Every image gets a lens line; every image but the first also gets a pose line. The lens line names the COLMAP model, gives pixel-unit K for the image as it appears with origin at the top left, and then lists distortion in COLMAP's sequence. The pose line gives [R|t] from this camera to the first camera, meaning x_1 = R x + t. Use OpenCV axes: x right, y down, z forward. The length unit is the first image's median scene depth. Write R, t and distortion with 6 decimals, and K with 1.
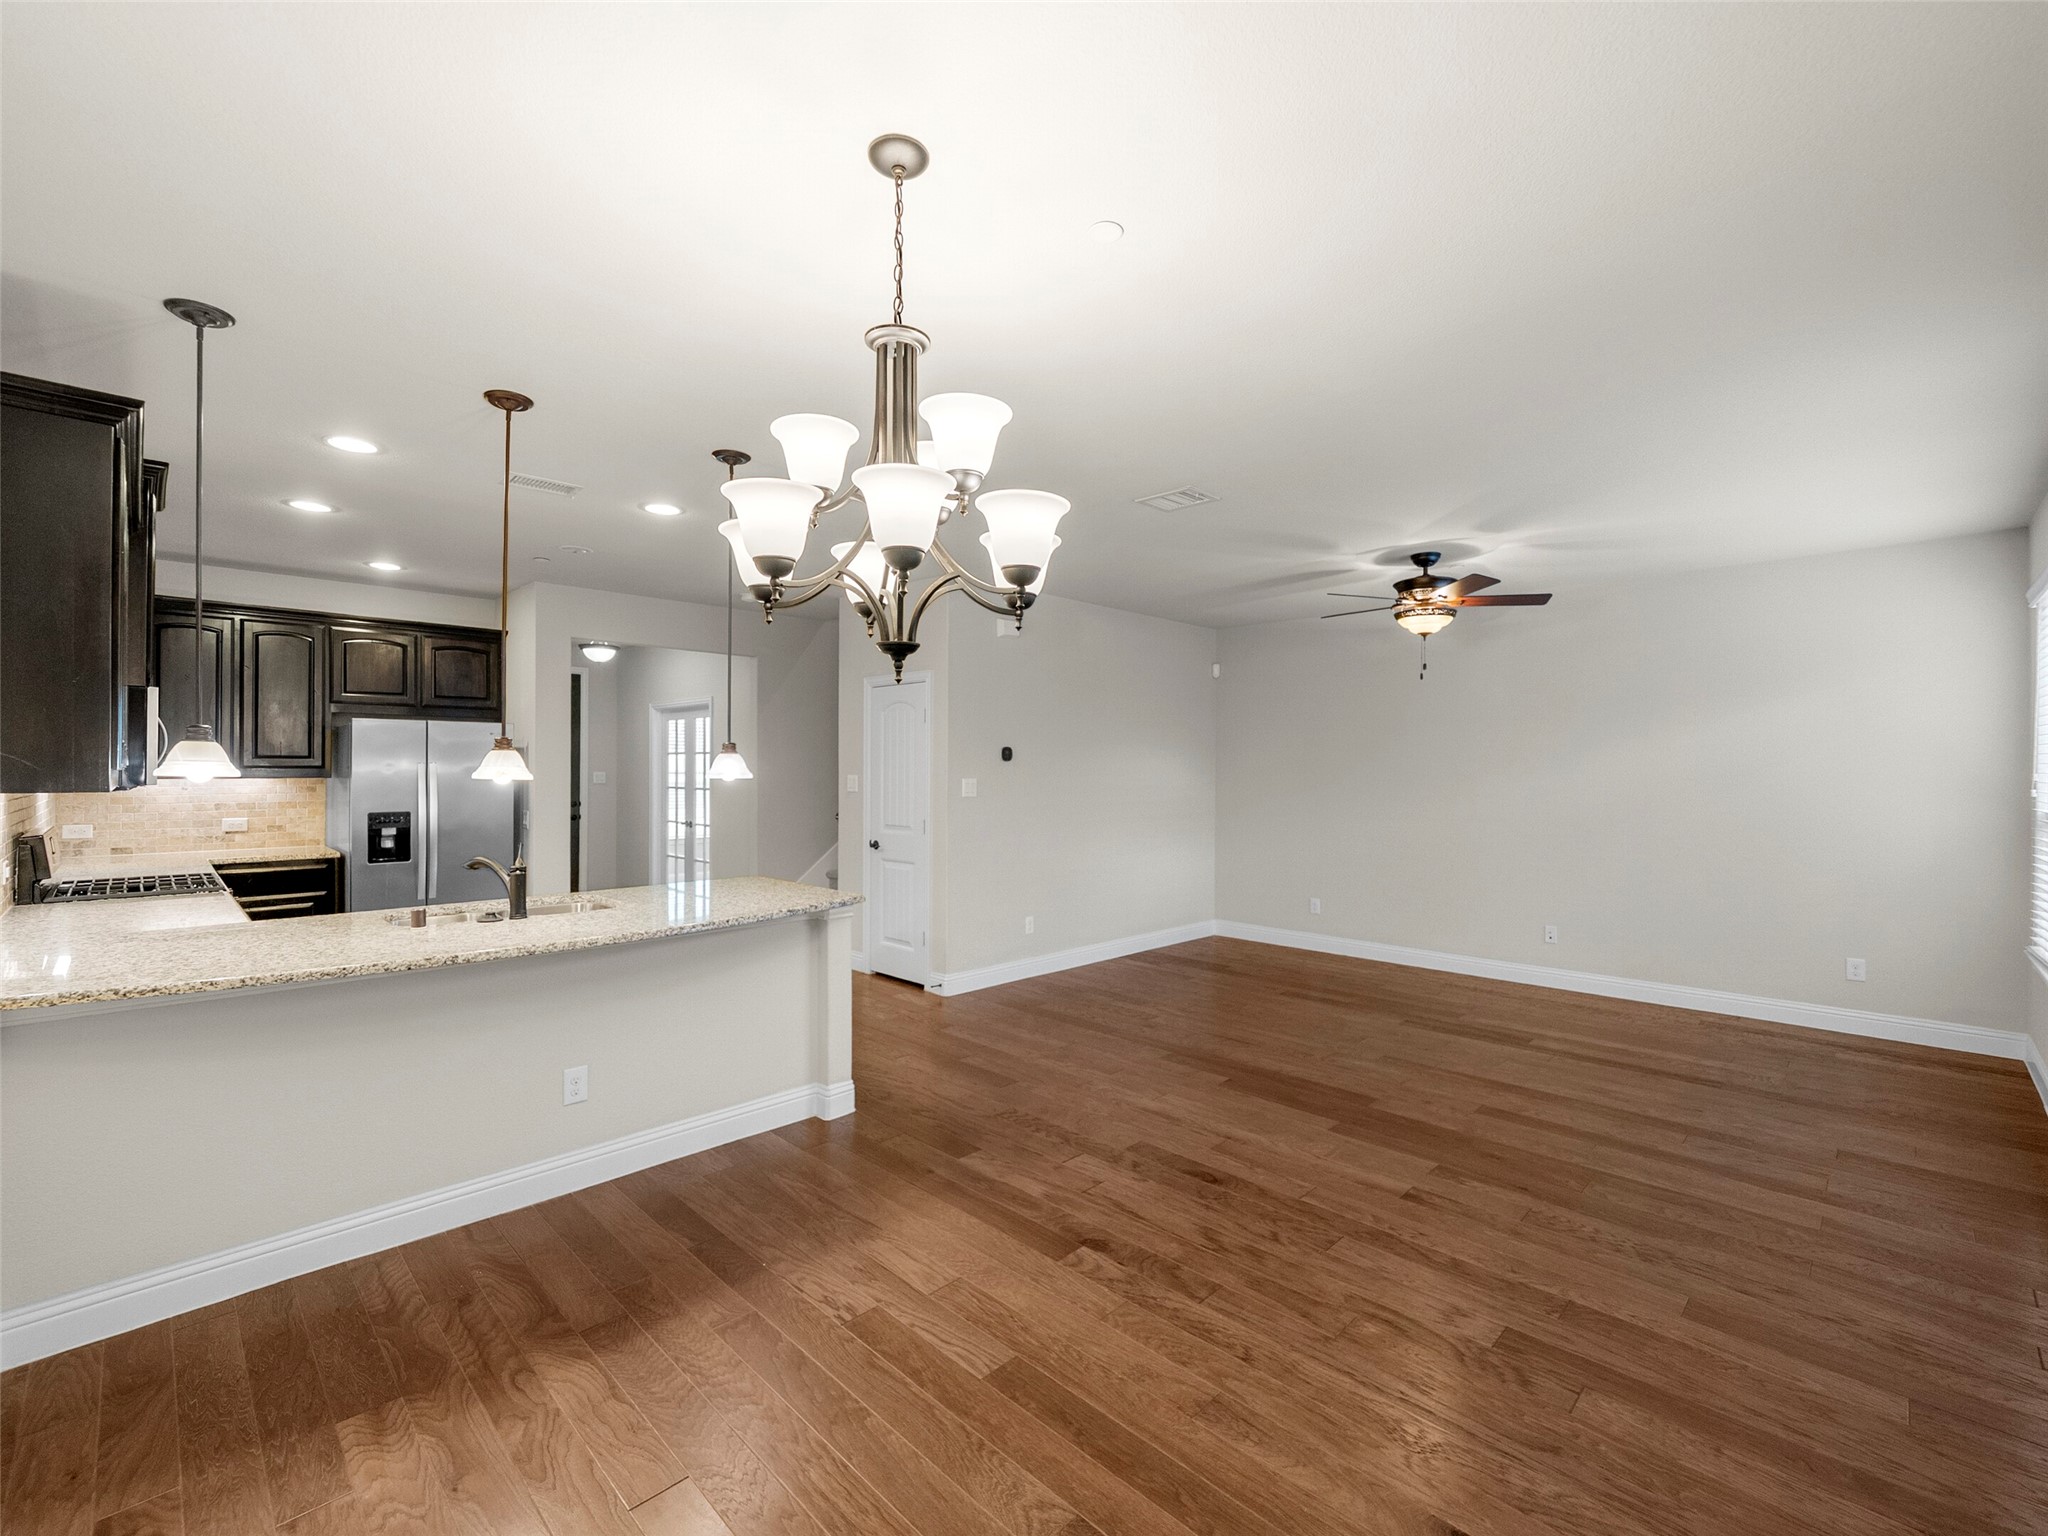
lens RADIAL K [[882.1, 0, 1030.1], [0, 882.1, 767.6], [0, 0, 1]] dist [0.000493, -0.000183]
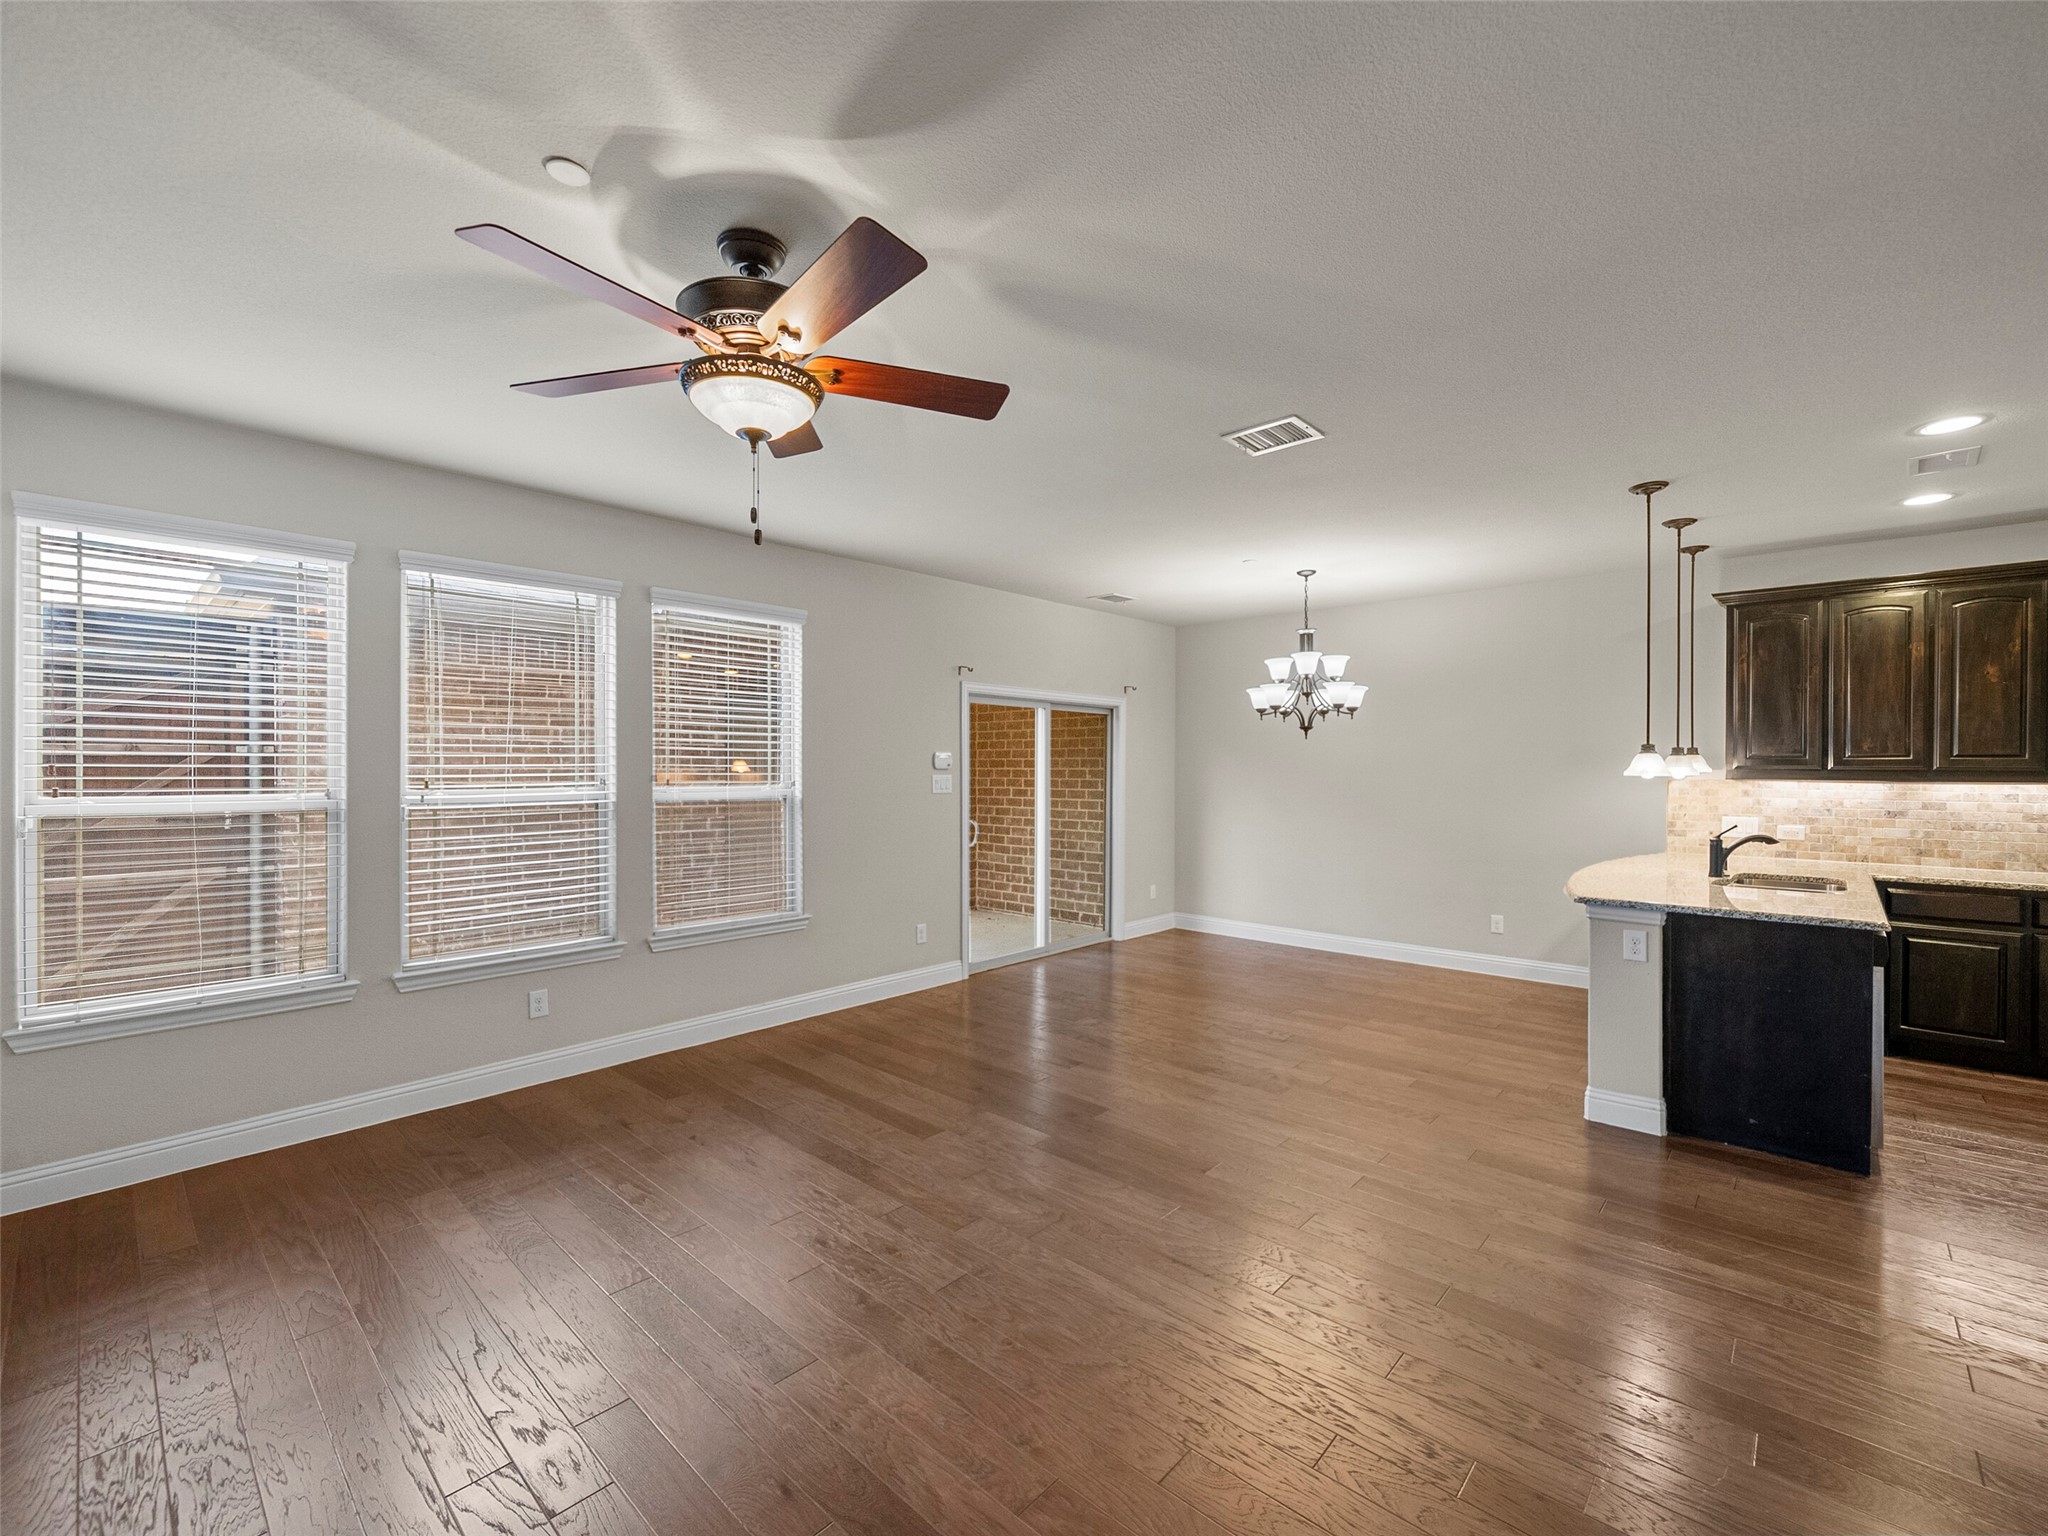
lens RADIAL K [[873.7, 0, 1024.0], [0, 873.7, 768.0], [0, 0, 1]] dist [-0.004785, -0.000315]
pose [[-0.999330, -0.006521, -0.036004, 0.382655], [-0.006479, 0.999978, -0.001298, 0.006576], [0.036012, -0.001064, -0.999351, 1.623158]]
